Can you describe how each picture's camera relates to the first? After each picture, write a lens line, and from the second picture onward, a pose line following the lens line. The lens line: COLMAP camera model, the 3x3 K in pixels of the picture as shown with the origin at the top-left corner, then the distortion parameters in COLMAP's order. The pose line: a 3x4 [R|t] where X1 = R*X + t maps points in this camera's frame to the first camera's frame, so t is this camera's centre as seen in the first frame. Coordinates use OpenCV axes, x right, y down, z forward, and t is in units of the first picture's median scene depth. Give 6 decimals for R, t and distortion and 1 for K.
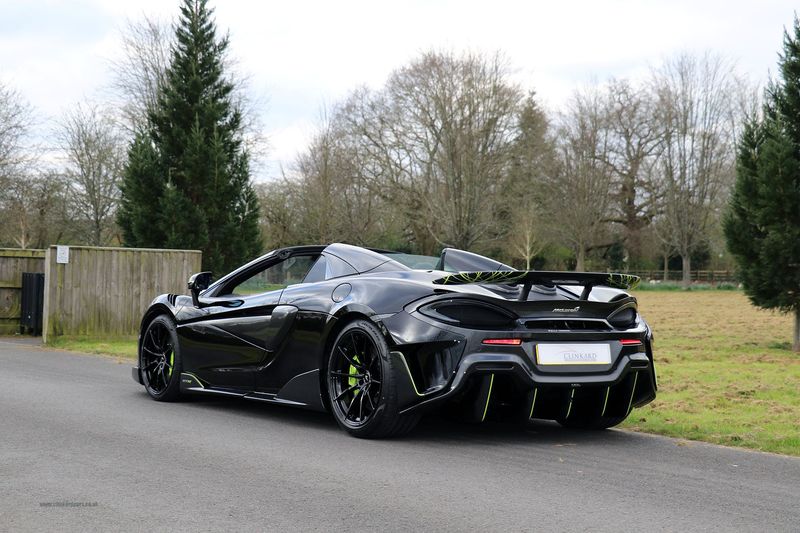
lens RADIAL K [[1467.5, 0, 400.0], [0, 1467.5, 266.5], [0, 0, 1]] dist [0.173420, 0.097290]
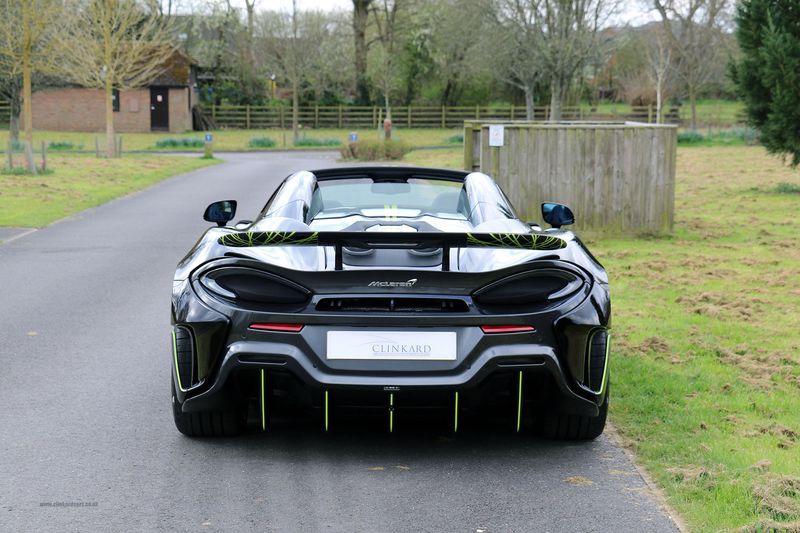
lens RADIAL K [[1715.6, 0, 400.0], [0, 1715.6, 266.5], [0, 0, 1]] dist [0.360381, -0.044321]
pose [[0.836088, 0.036782, -0.547361, 0.263141], [0.017687, 0.995424, 0.093908, -0.026347], [0.548310, -0.088197, 0.831611, 0.138255]]
